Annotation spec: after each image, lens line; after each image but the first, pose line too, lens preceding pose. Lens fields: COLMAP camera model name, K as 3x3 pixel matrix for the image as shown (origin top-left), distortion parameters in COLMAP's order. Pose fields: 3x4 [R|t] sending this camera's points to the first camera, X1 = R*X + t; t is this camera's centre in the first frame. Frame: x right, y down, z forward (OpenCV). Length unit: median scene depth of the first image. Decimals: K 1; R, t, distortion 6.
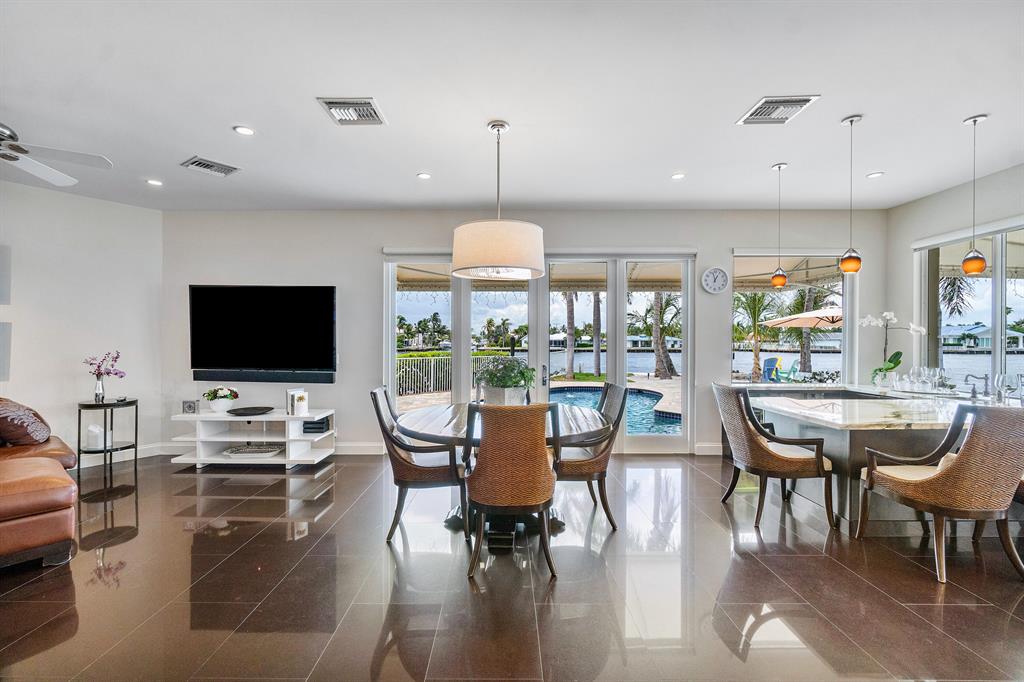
lens RADIAL K [[445.0, 0, 509.4], [0, 445.0, 344.3], [0, 0, 1]] dist [-0.003242, 0.000117]
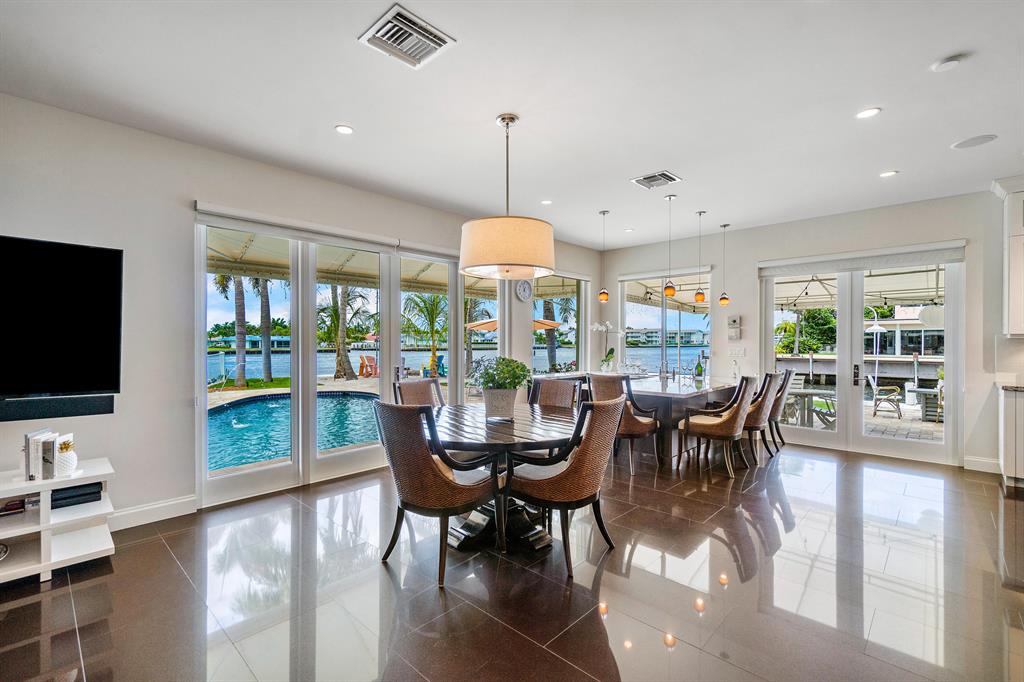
lens RADIAL K [[445.0, 0, 510.2], [0, 445.0, 340.5], [0, 0, 1]] dist [-0.003242, 0.000117]
pose [[0.689369, -0.000370, 0.724410, -0.494176], [0.006680, 0.999961, -0.005847, -0.002346], [-0.724380, 0.008870, 0.689344, 0.221635]]
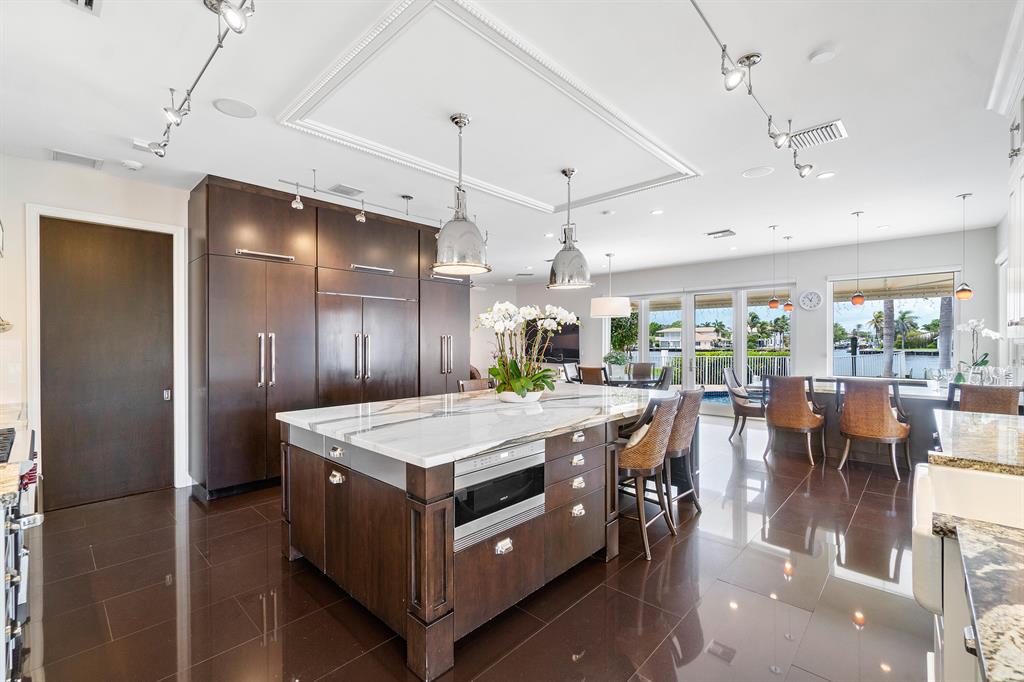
lens RADIAL K [[445.0, 0, 502.6], [0, 445.0, 340.6], [0, 0, 1]] dist [-0.003242, 0.000117]
pose [[0.720521, -0.004274, -0.693420, 0.813367], [-0.001687, 0.999967, -0.007917, -0.006747], [0.693431, 0.006874, 0.720490, -0.746840]]
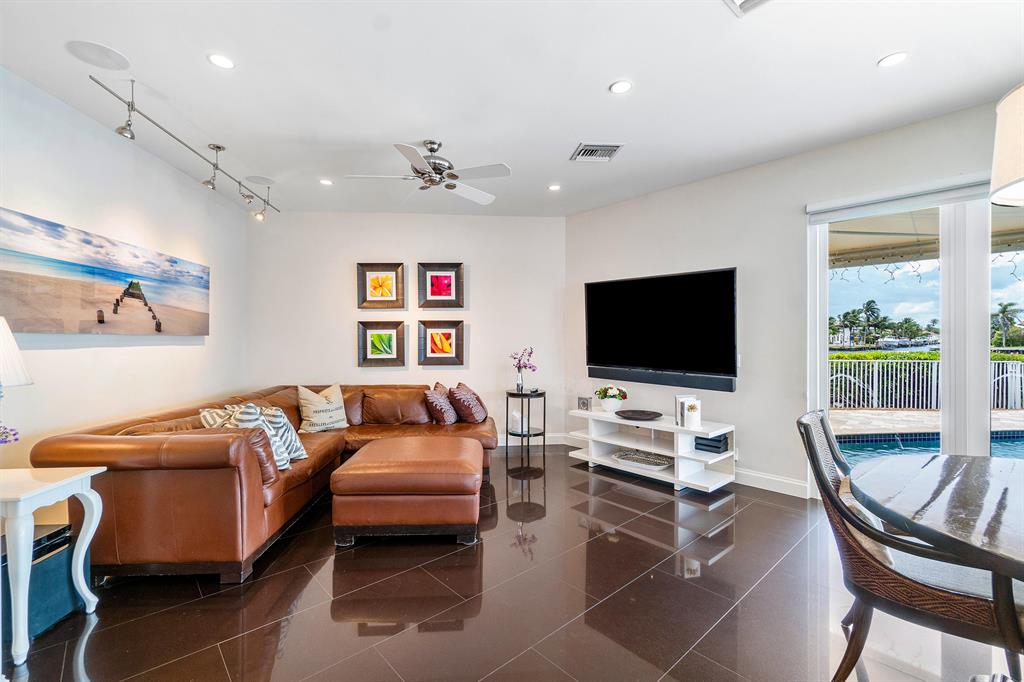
lens RADIAL K [[445.0, 0, 499.3], [0, 445.0, 336.1], [0, 0, 1]] dist [-0.003242, 0.000117]
pose [[0.651620, -0.005278, -0.758527, -0.076288], [-0.003474, 0.999945, -0.009943, -0.001677], [0.758538, 0.009114, 0.651565, 0.192017]]
